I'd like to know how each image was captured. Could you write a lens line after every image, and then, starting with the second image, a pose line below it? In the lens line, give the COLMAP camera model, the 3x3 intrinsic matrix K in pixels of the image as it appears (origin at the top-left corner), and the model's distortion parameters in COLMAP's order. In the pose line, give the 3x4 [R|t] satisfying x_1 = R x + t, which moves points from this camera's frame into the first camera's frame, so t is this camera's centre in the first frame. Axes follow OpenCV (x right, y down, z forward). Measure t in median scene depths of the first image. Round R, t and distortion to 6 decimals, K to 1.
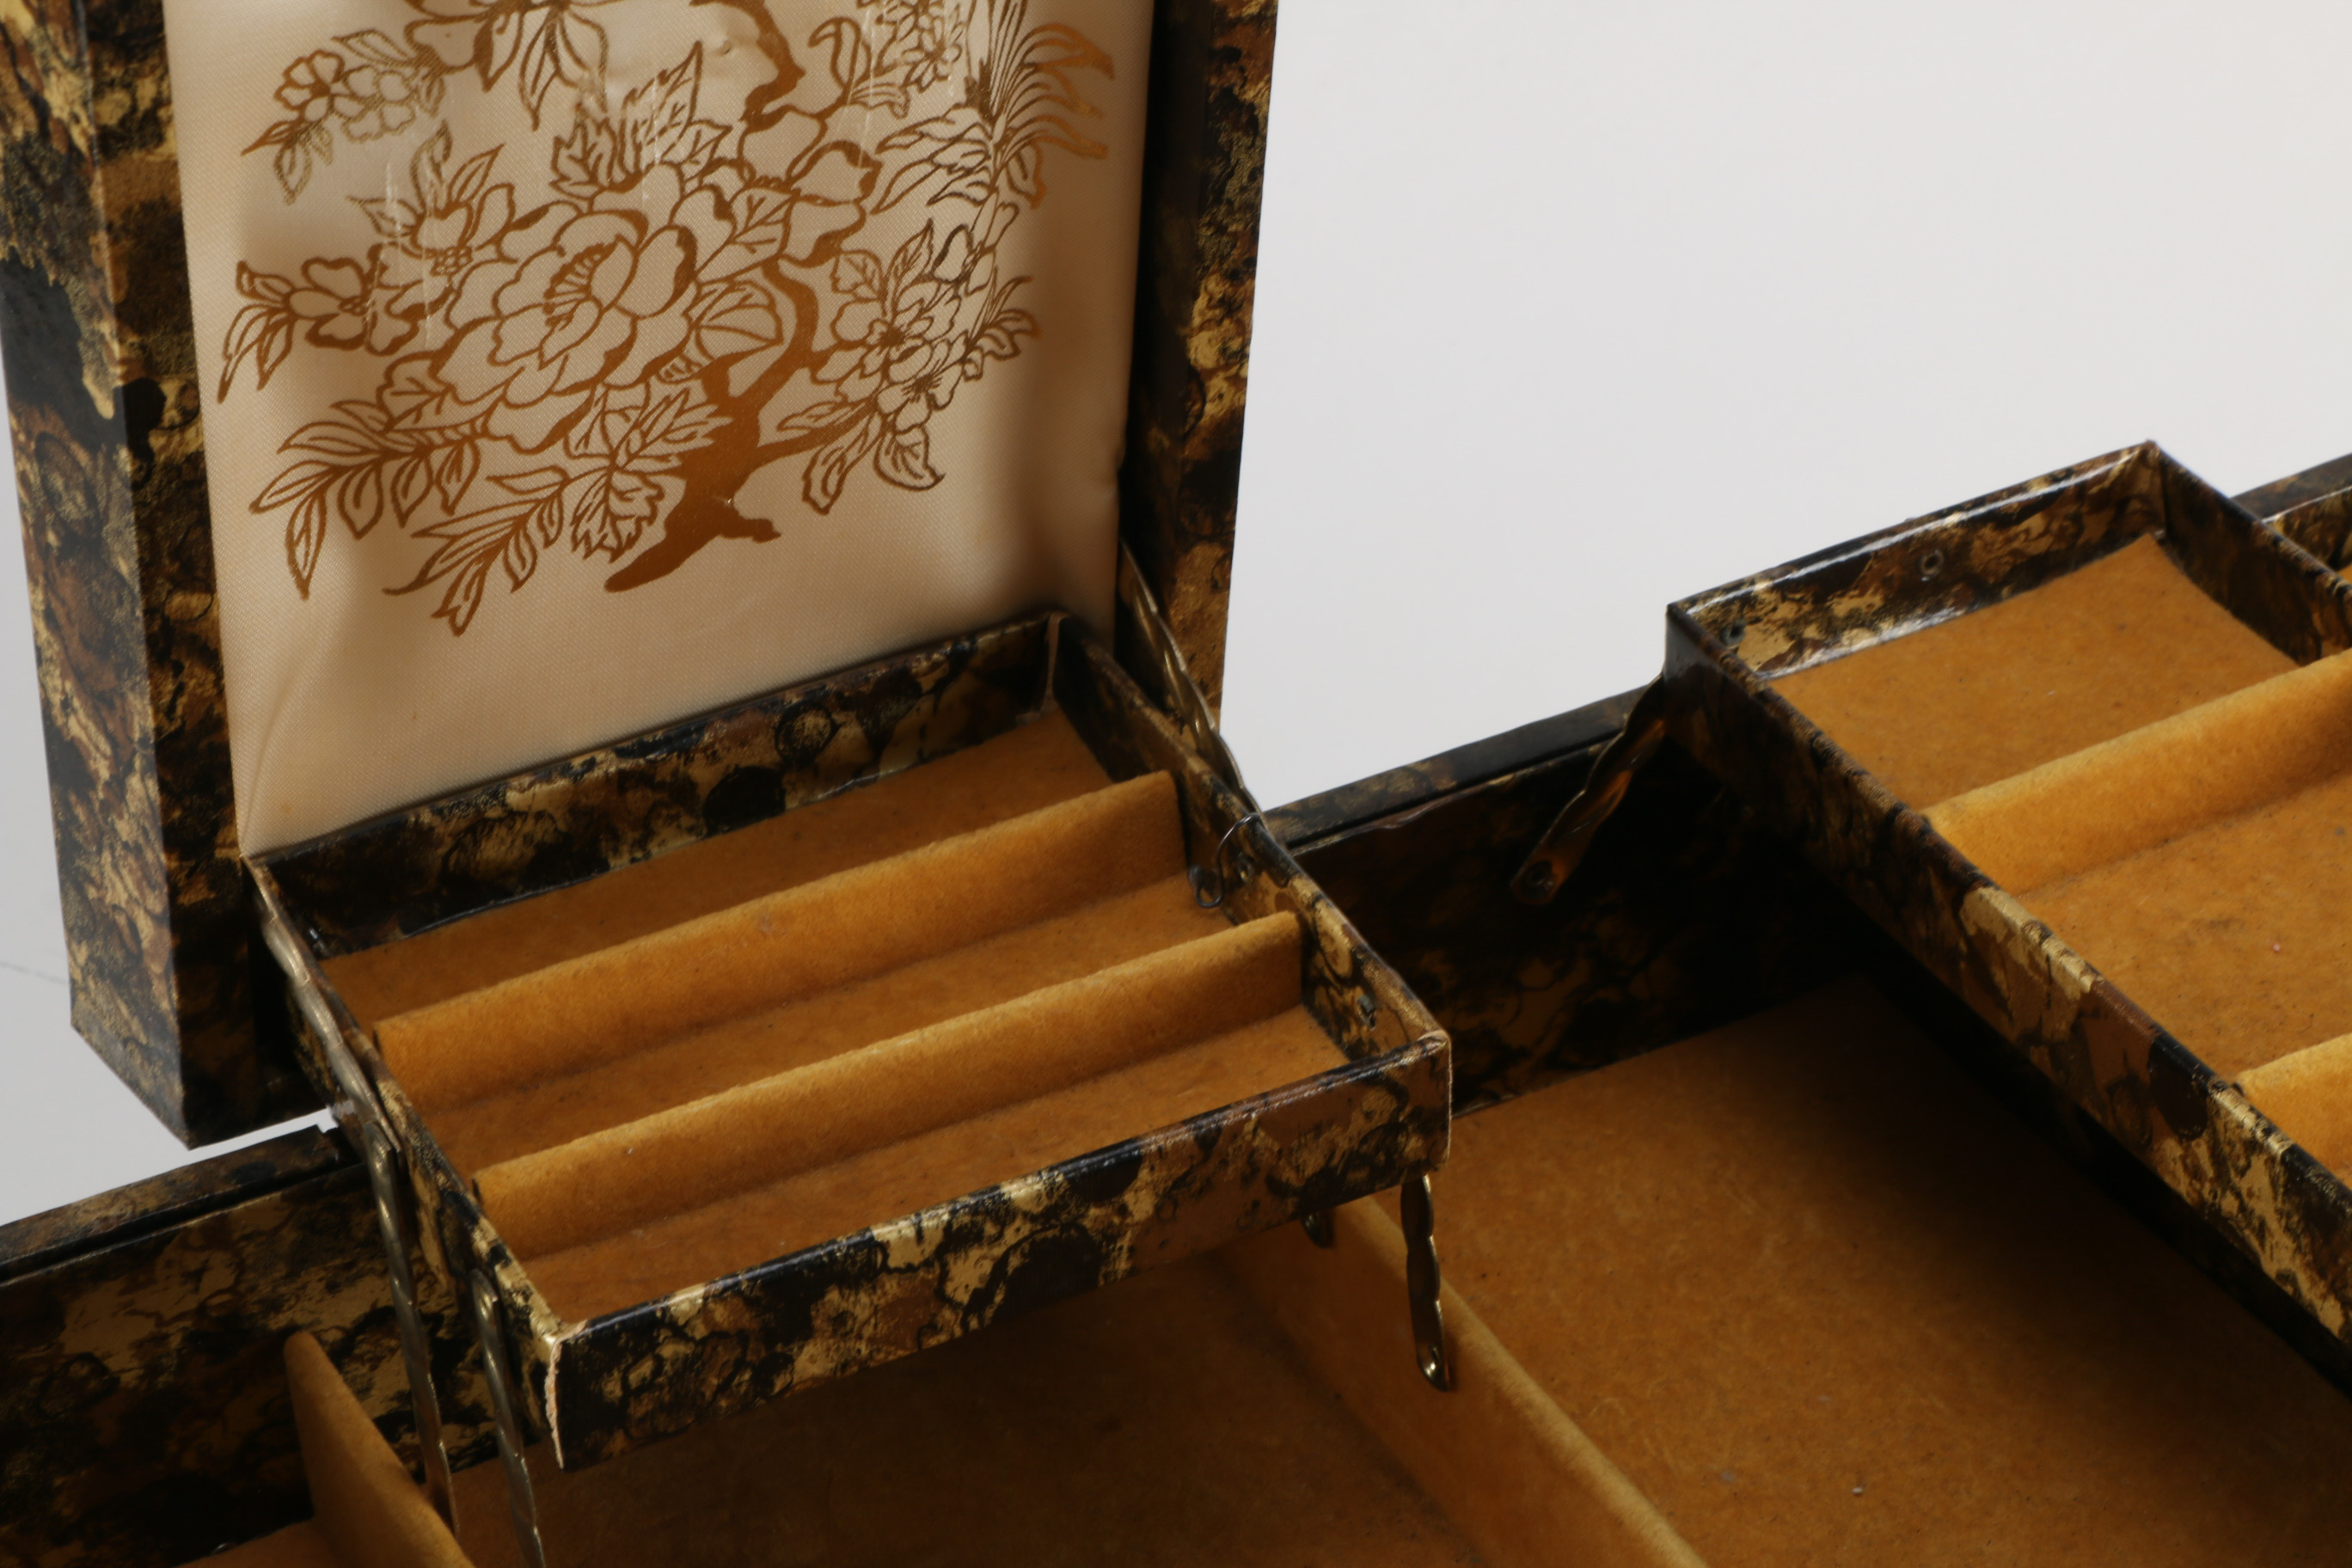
lens RADIAL K [[5654.1, 0, 1176.0], [0, 5654.1, 784.0], [0, 0, 1]] dist [0.163169, 0.574699]
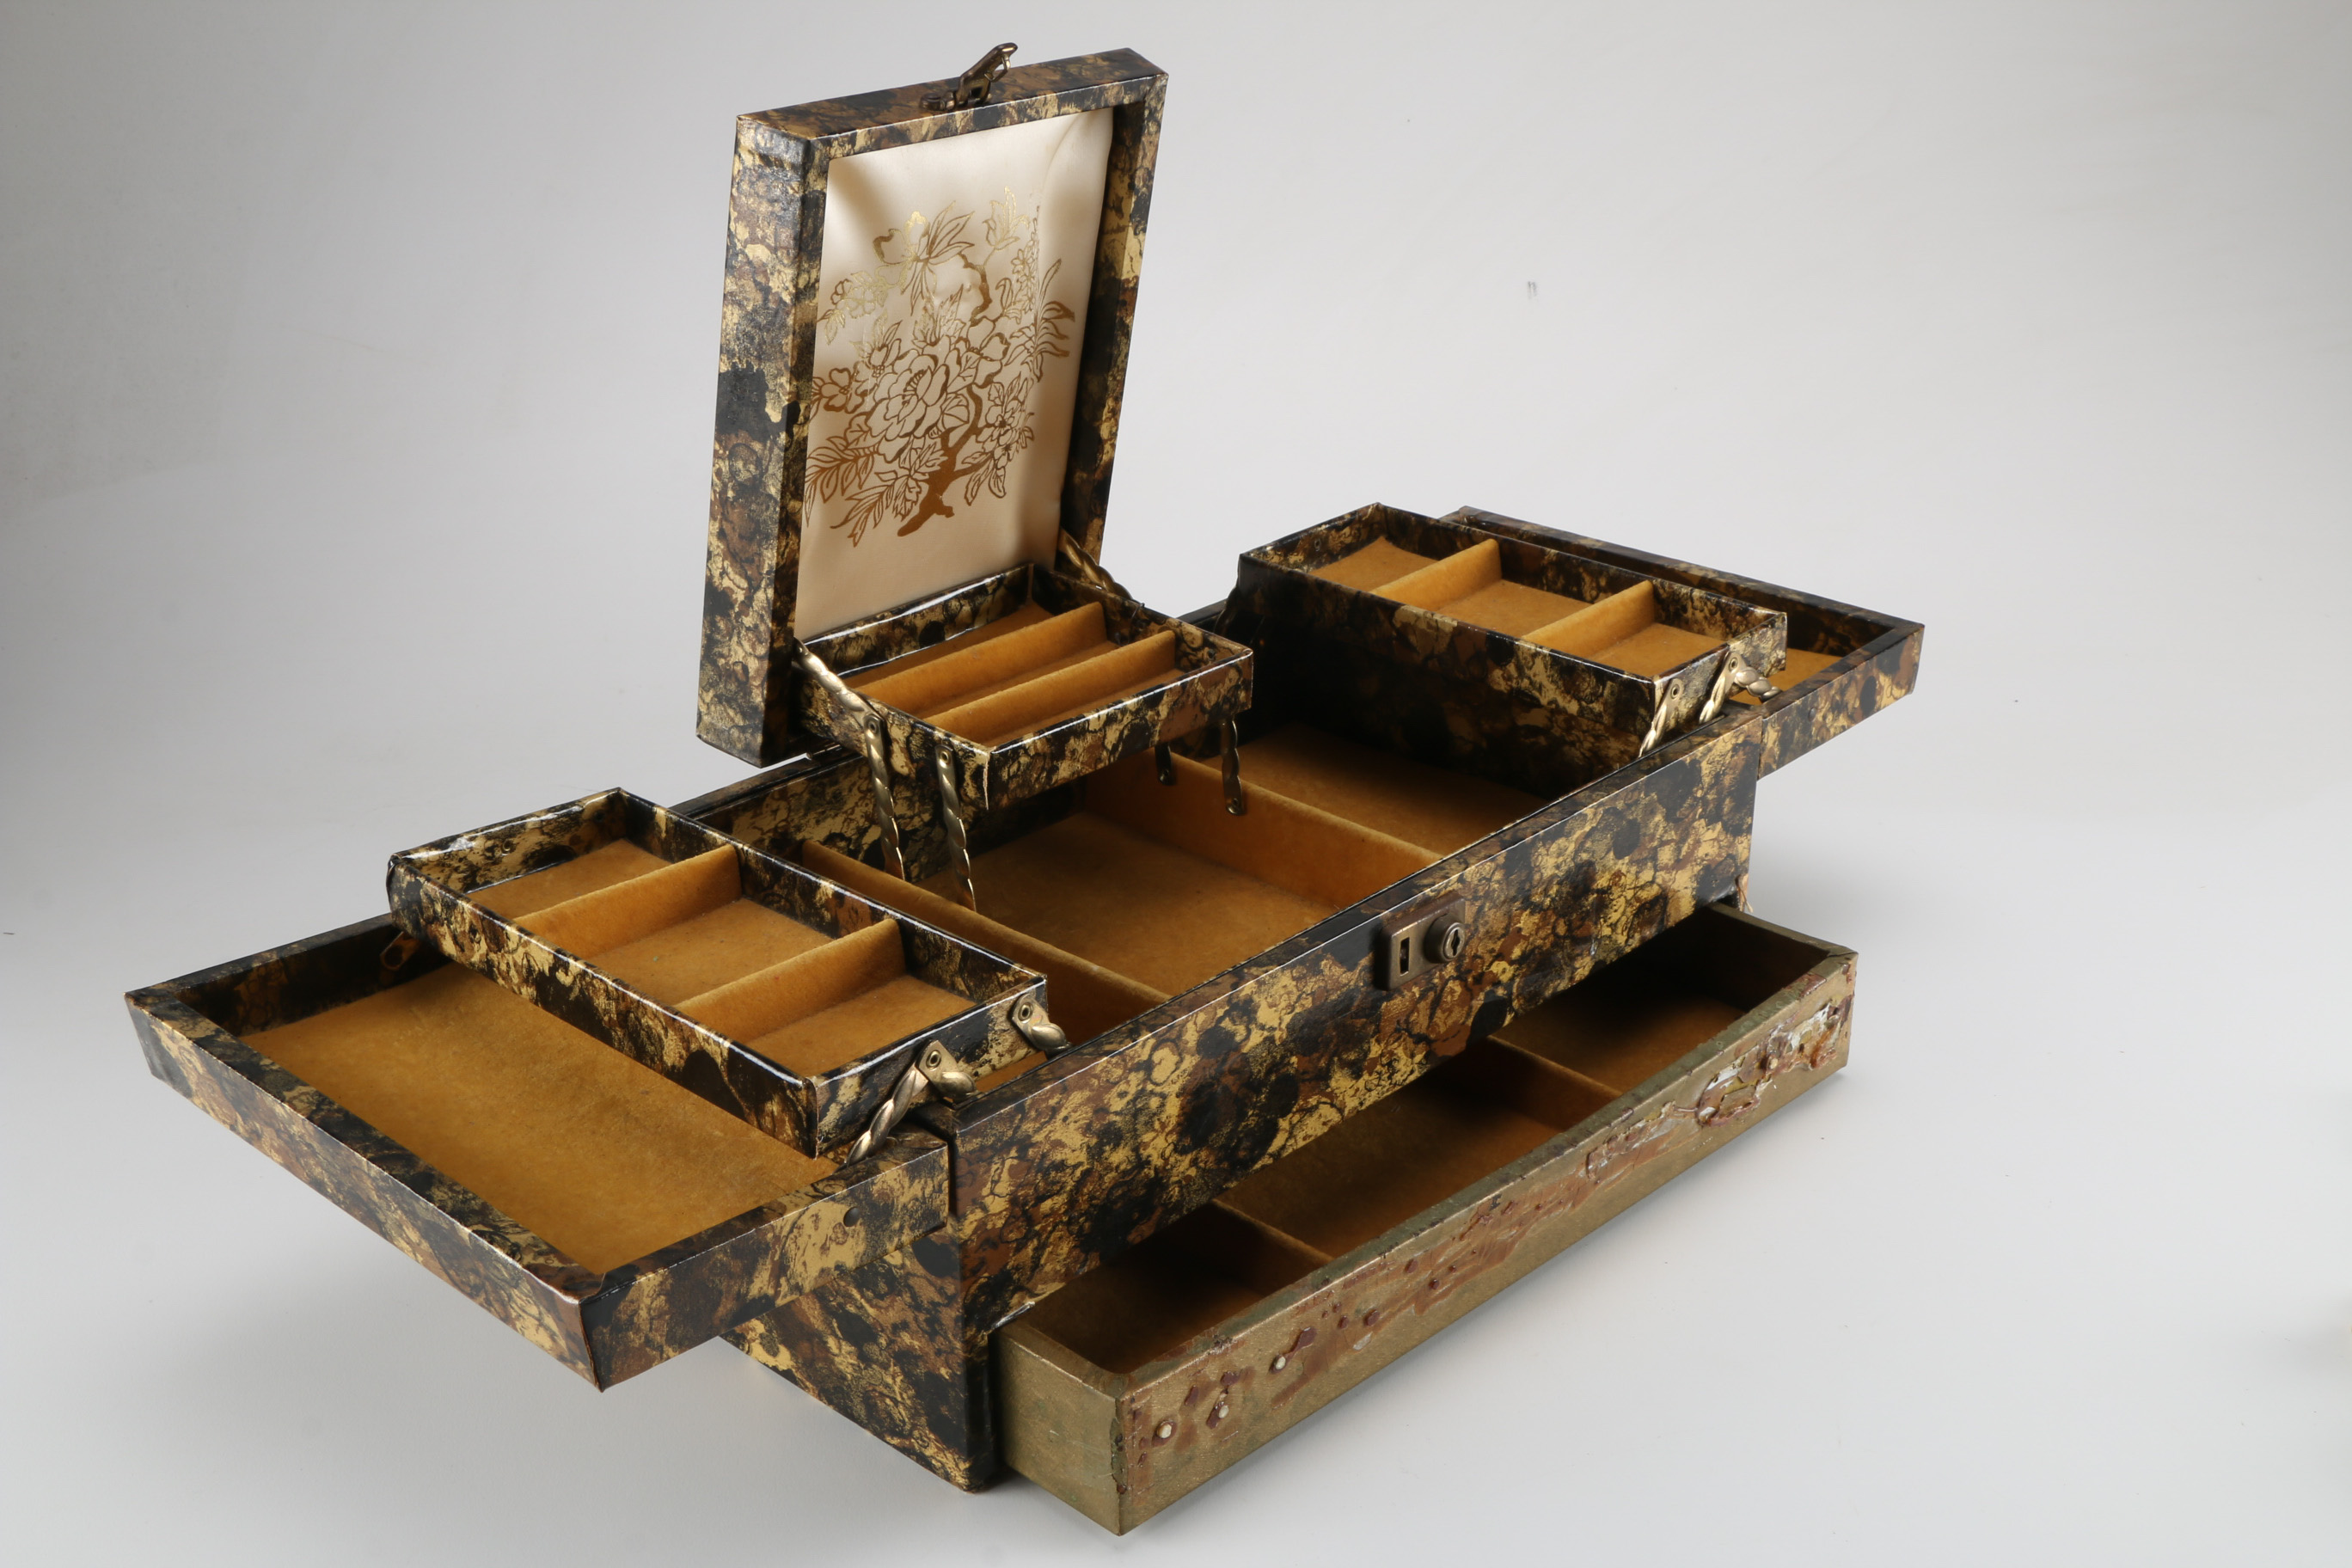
lens RADIAL K [[2583.8, 0, 1176.0], [0, 2583.8, 784.0], [0, 0, 1]] dist [-0.067286, -0.001388]
pose [[0.948852, -0.106419, 0.297244, -0.355278], [0.154423, 0.977610, -0.142942, 0.274965], [-0.275377, 0.181532, 0.944041, -0.130777]]
